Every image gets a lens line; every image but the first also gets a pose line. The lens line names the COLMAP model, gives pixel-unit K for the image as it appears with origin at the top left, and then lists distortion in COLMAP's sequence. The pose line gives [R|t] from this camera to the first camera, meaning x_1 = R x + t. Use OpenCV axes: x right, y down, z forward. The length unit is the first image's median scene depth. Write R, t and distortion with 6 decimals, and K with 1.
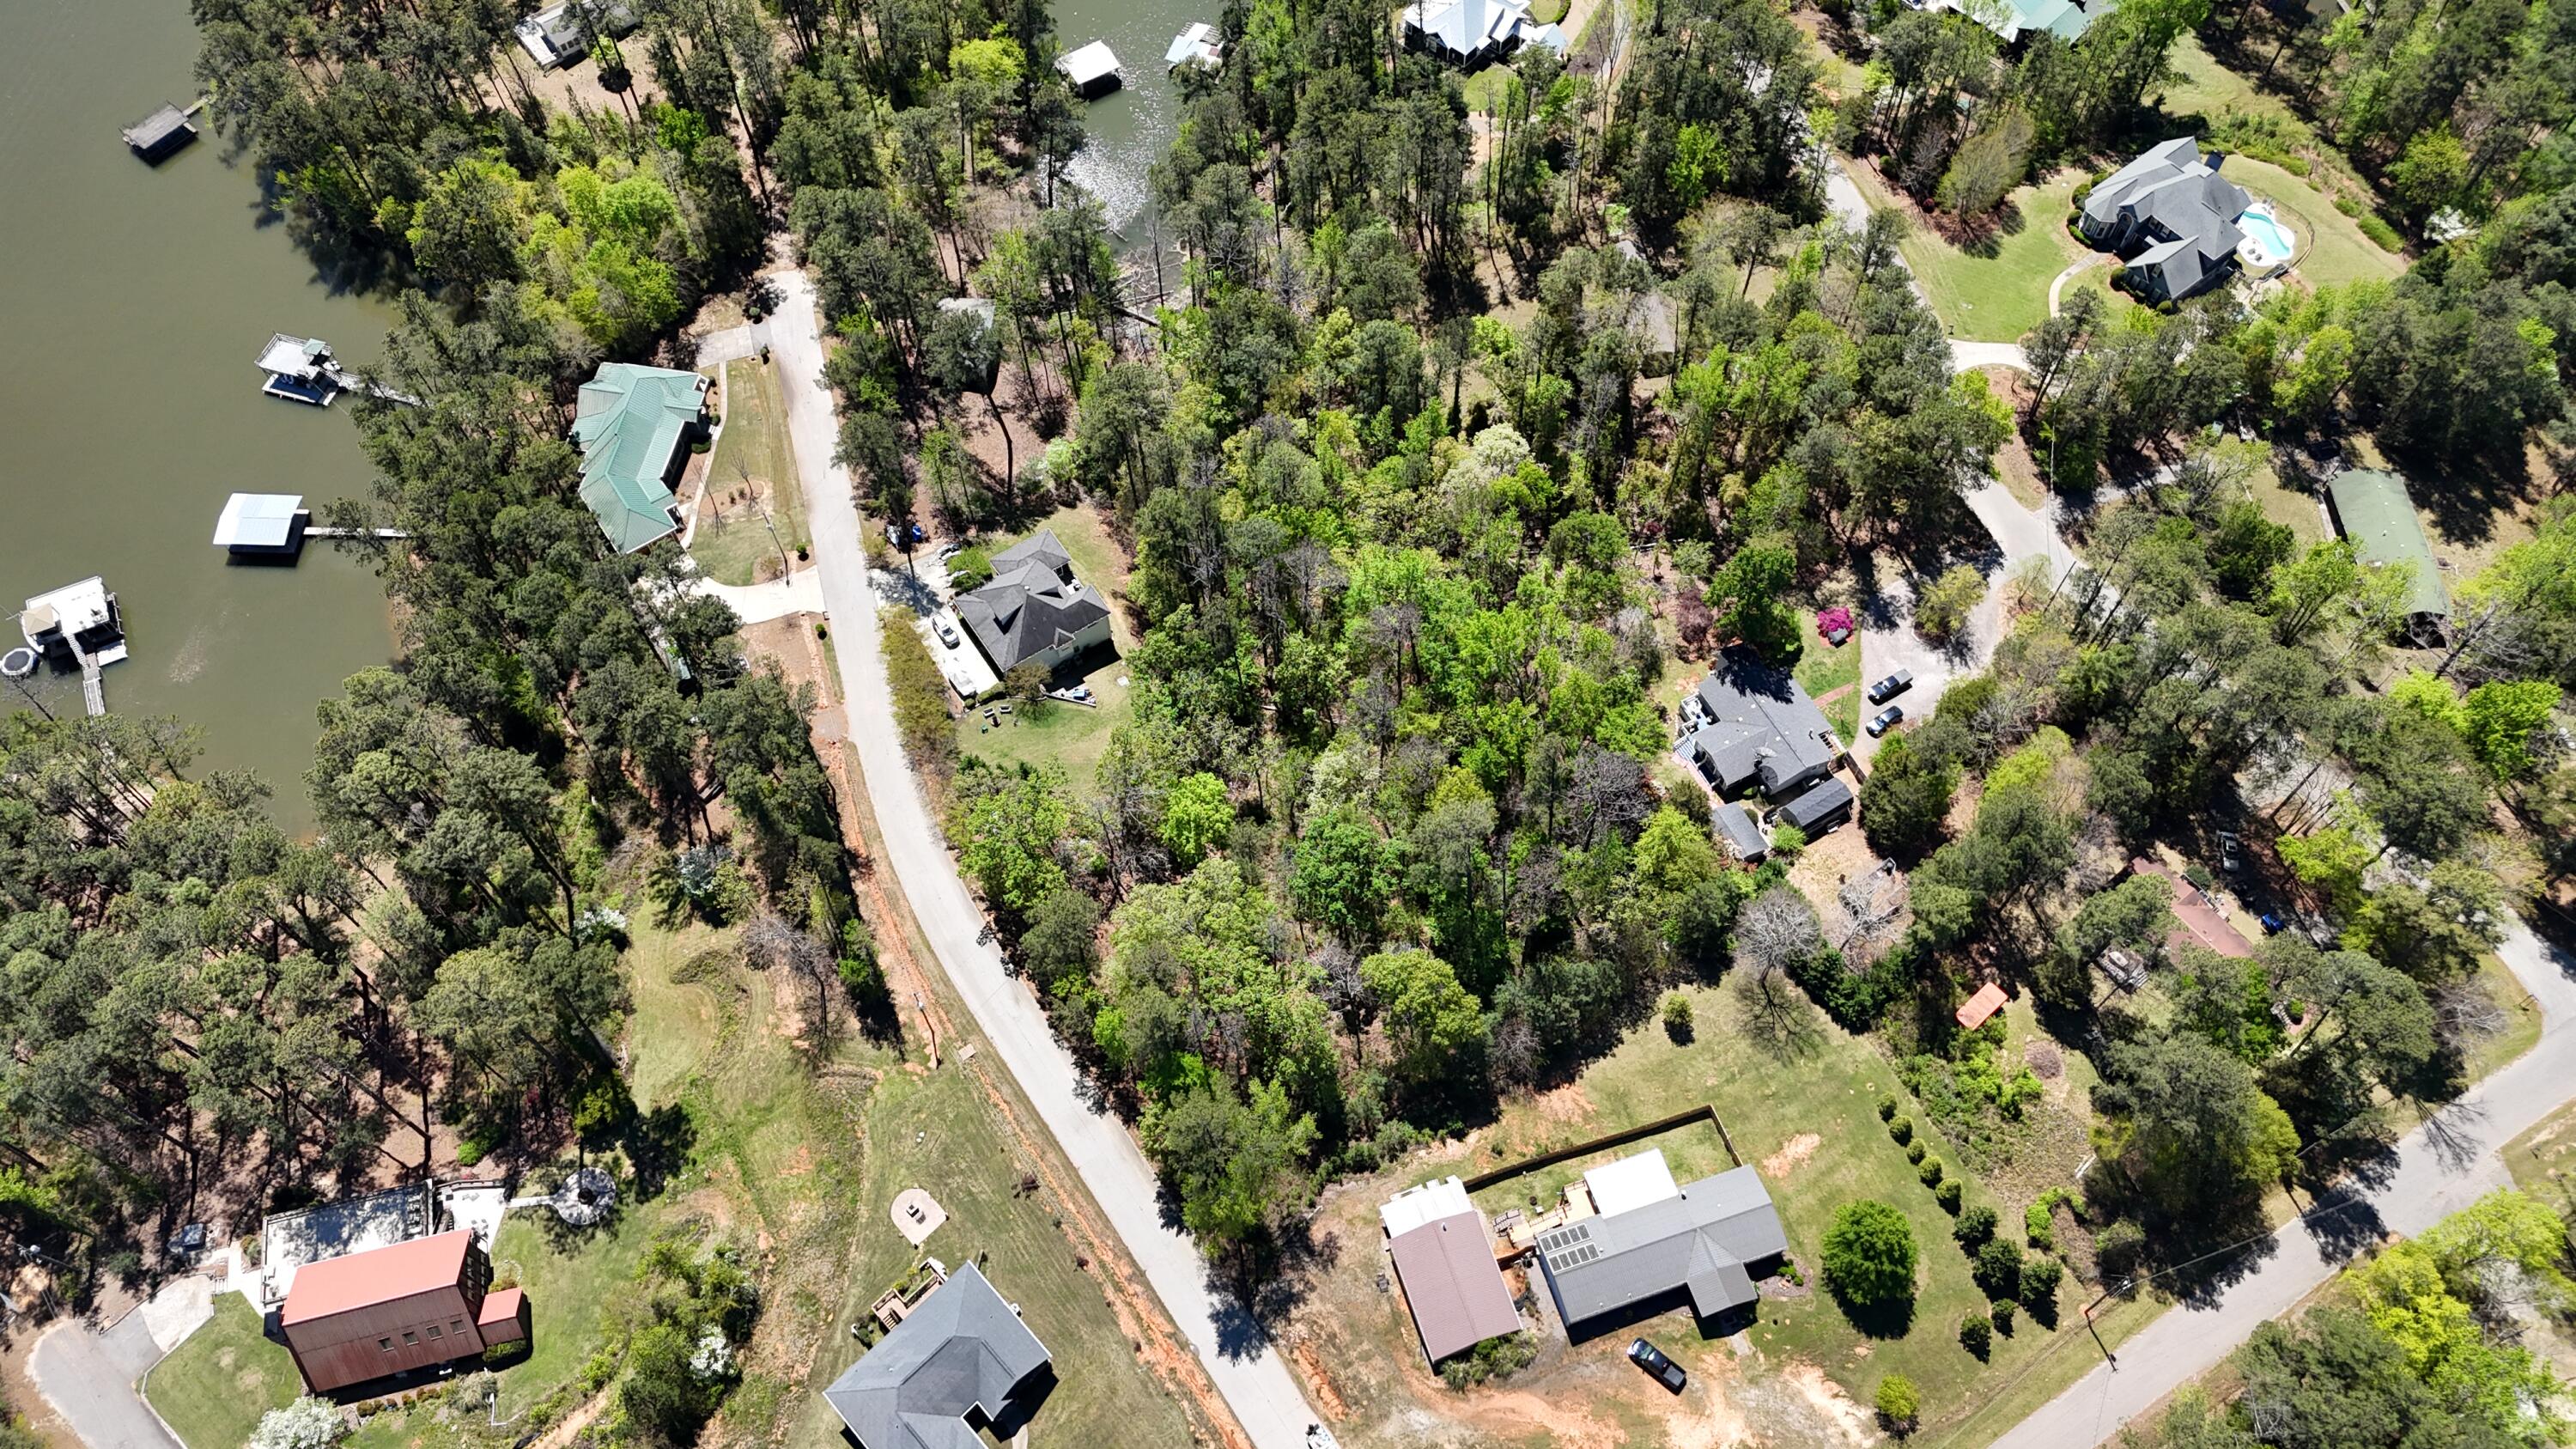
lens RADIAL K [[1893.9, 0, 1287.2], [0, 1893.9, 732.3], [0, 0, 1]] dist [0.068523, -0.061910]
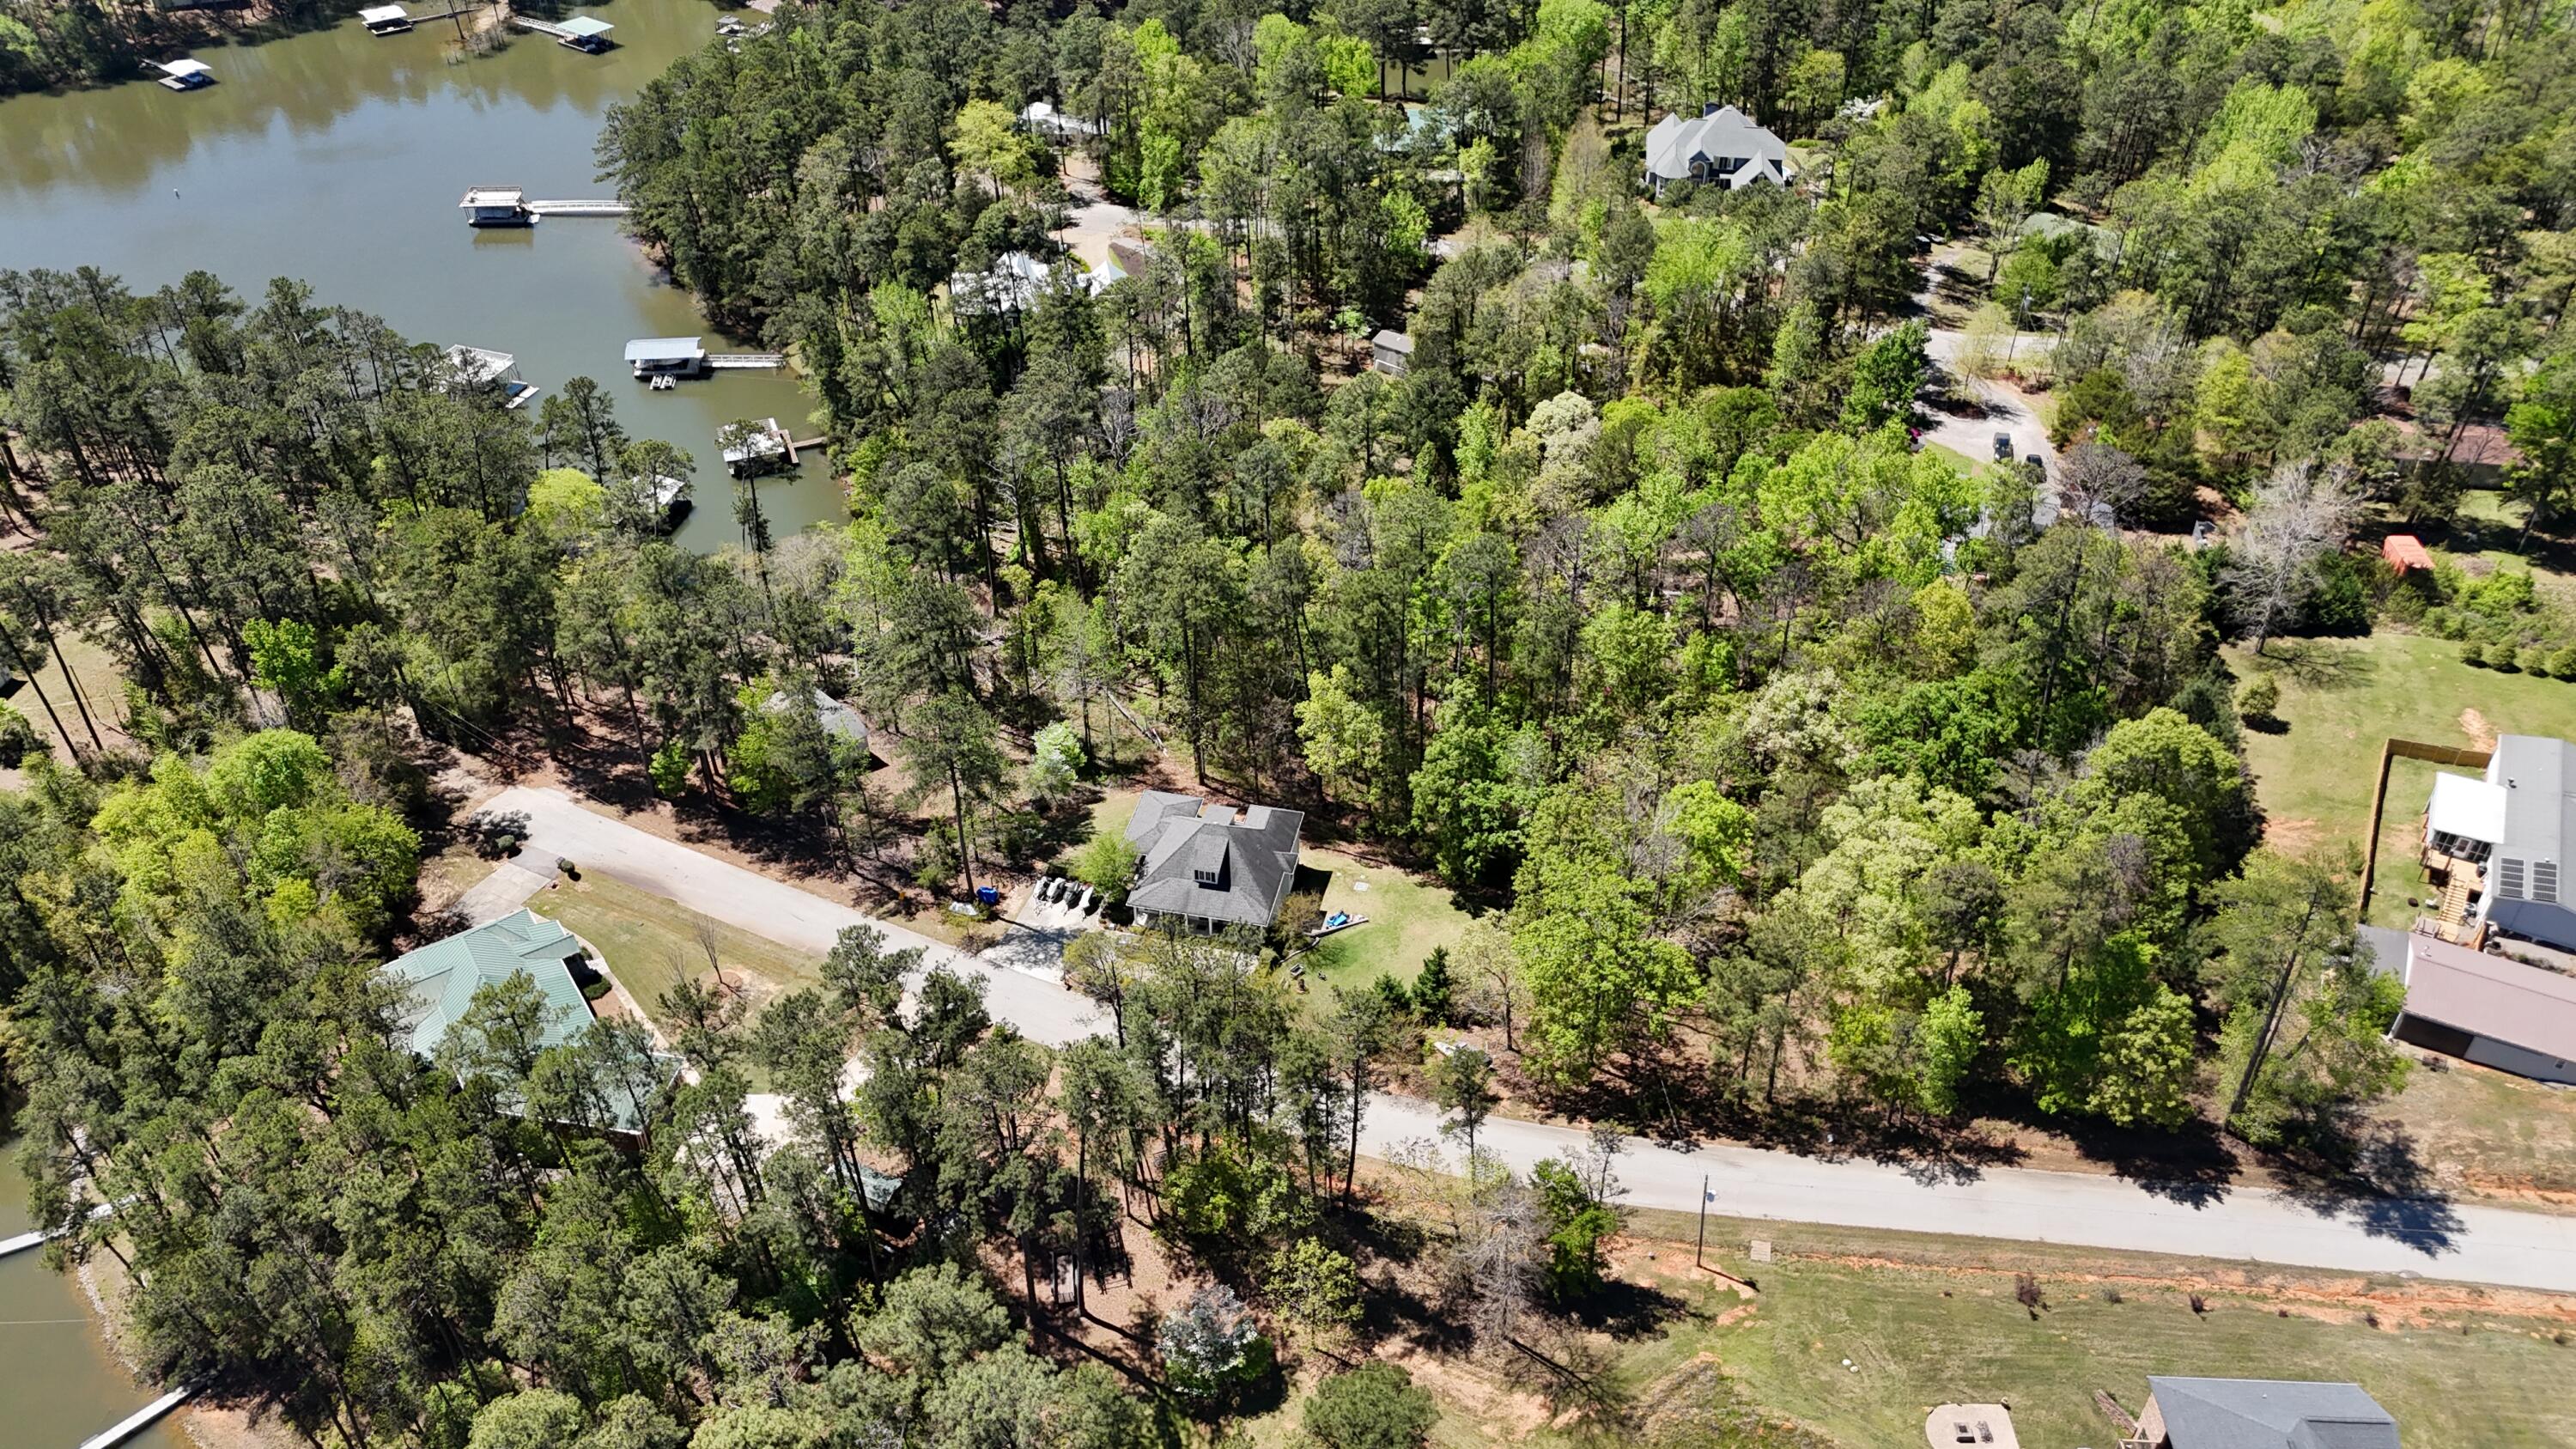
lens RADIAL K [[1893.9, 0, 1292.3], [0, 1893.9, 726.6], [0, 0, 1]] dist [0.068523, -0.061910]
pose [[0.719389, -0.420104, 0.553165, -0.558975], [0.599326, 0.777975, -0.188583, 0.054086], [-0.351124, 0.467191, 0.811446, 0.430000]]
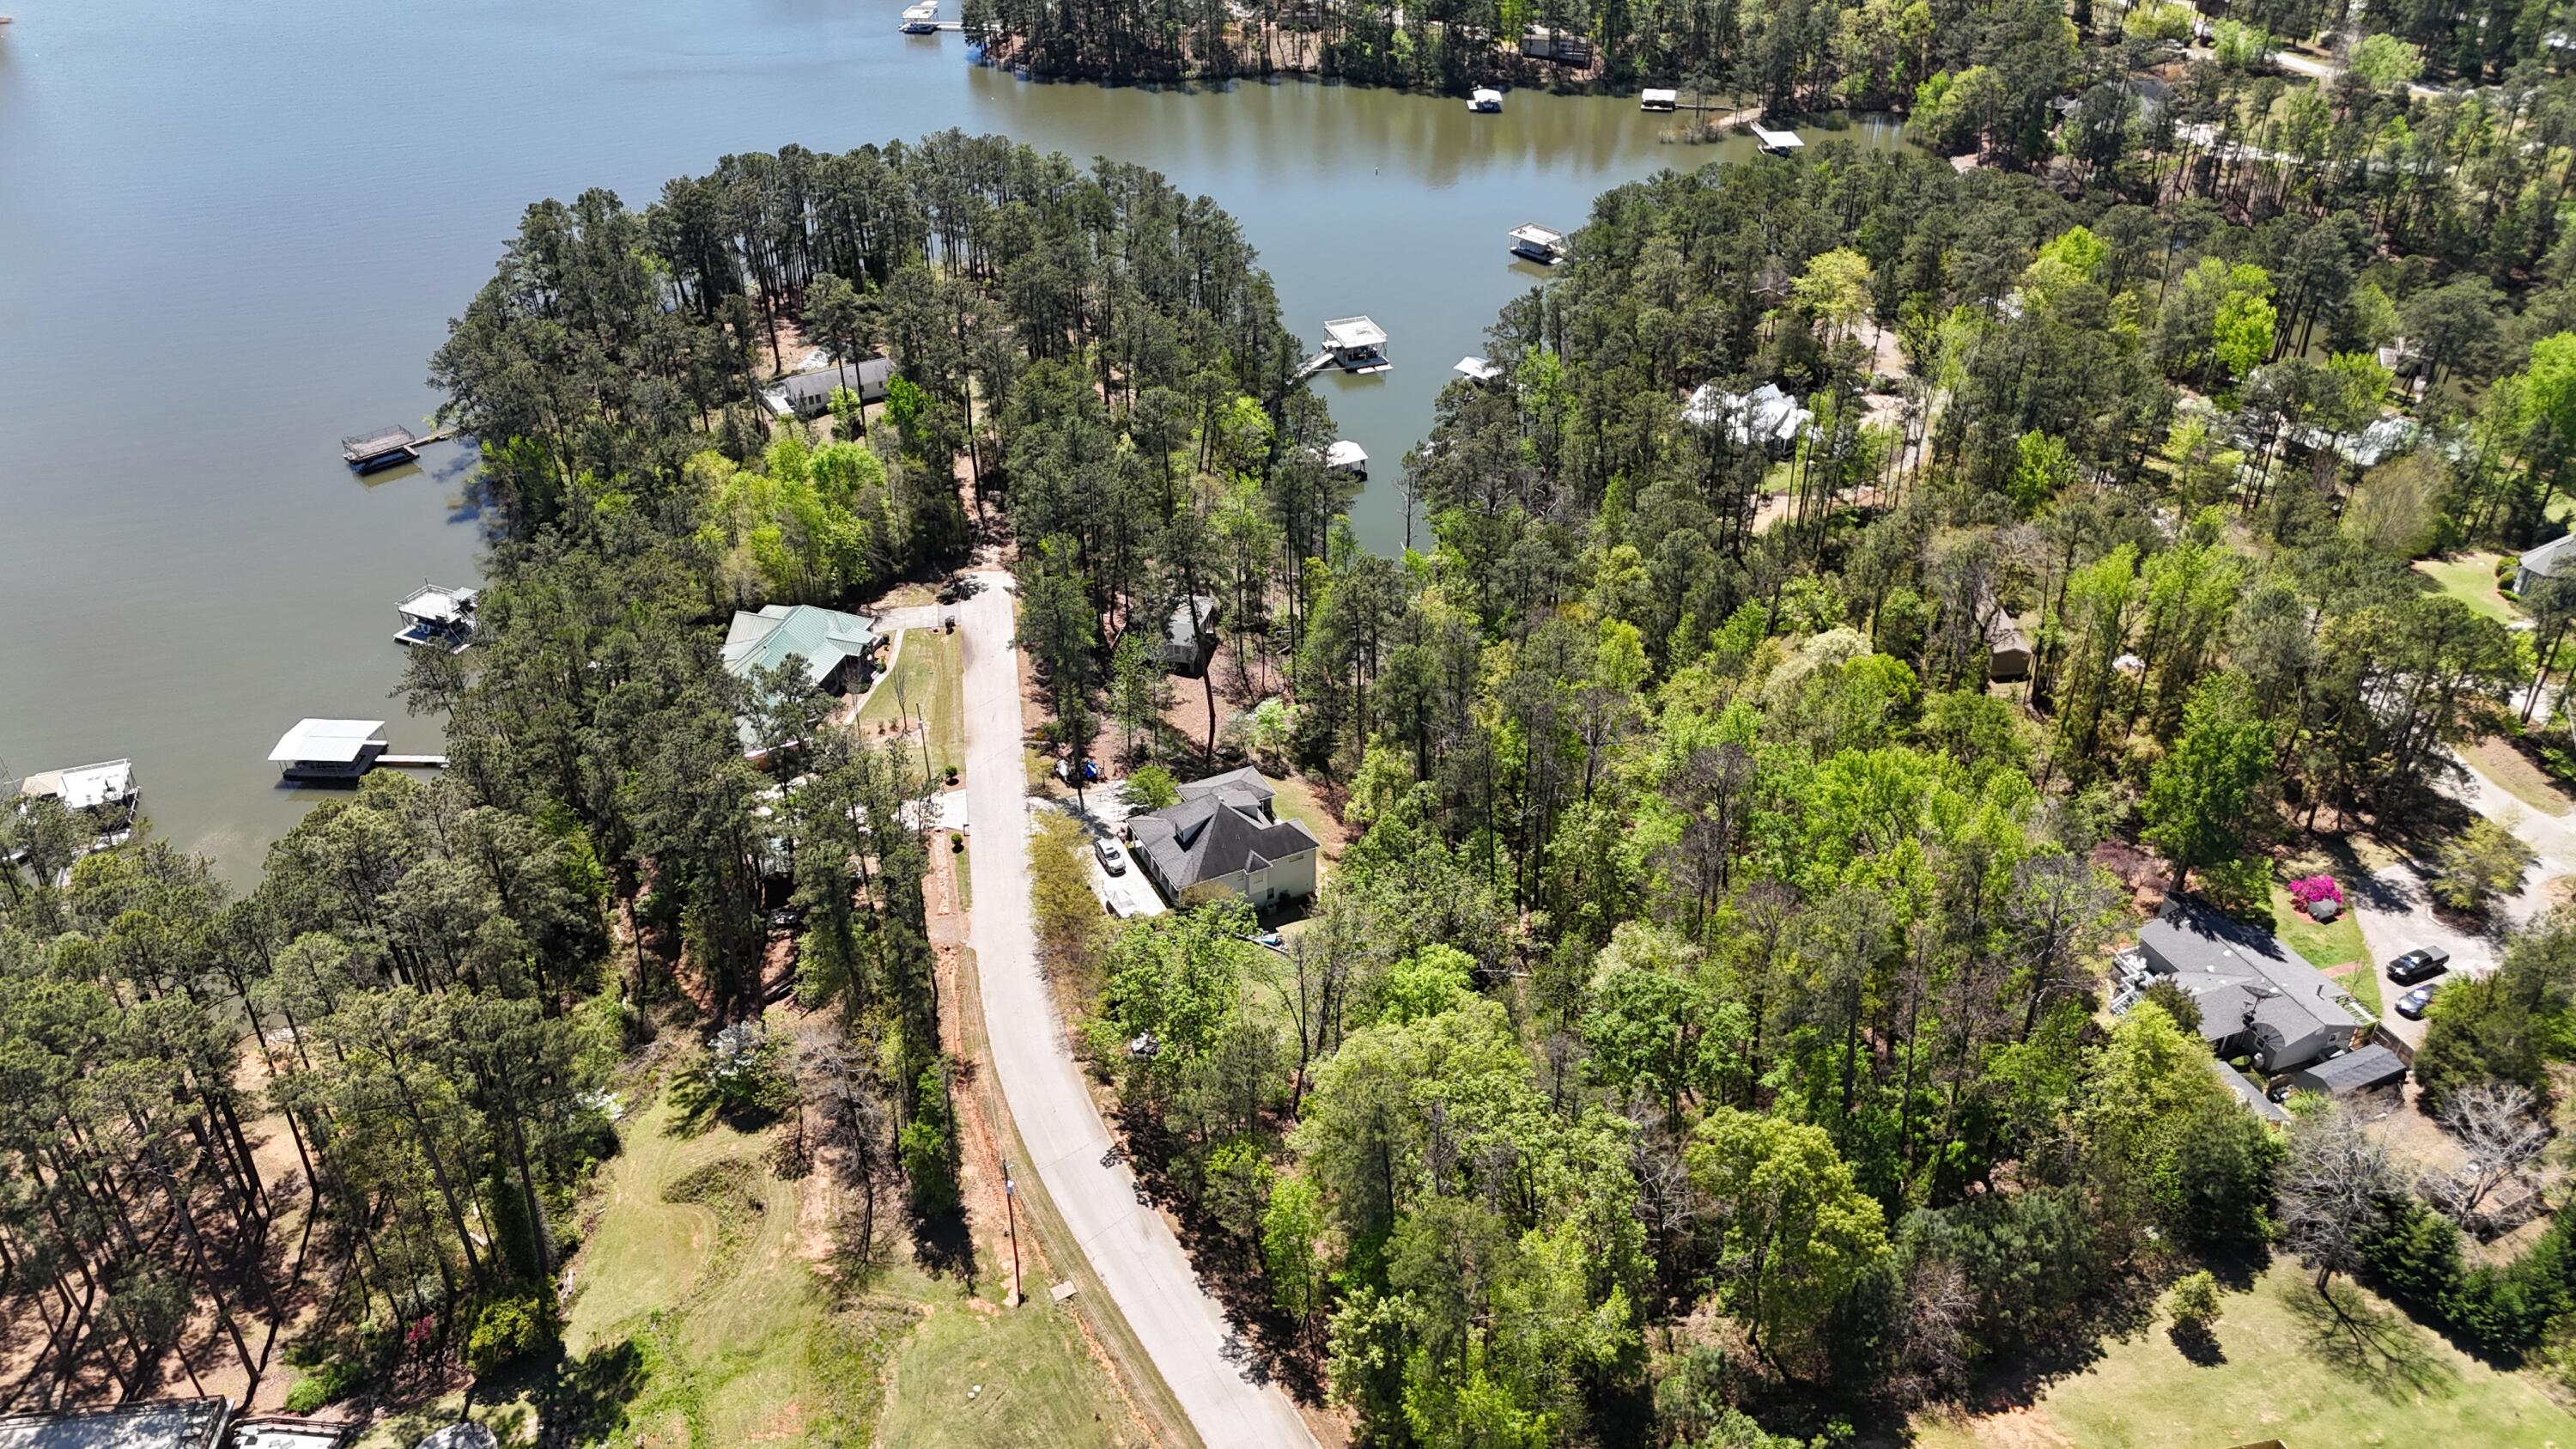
lens RADIAL K [[1893.9, 0, 1283.2], [0, 1893.9, 722.5], [0, 0, 1]] dist [0.068523, -0.061910]
pose [[0.992656, 0.072940, -0.096506, -0.042296], [-0.108776, 0.887255, -0.448270, 0.275867], [0.052928, 0.455475, 0.888674, 0.315651]]
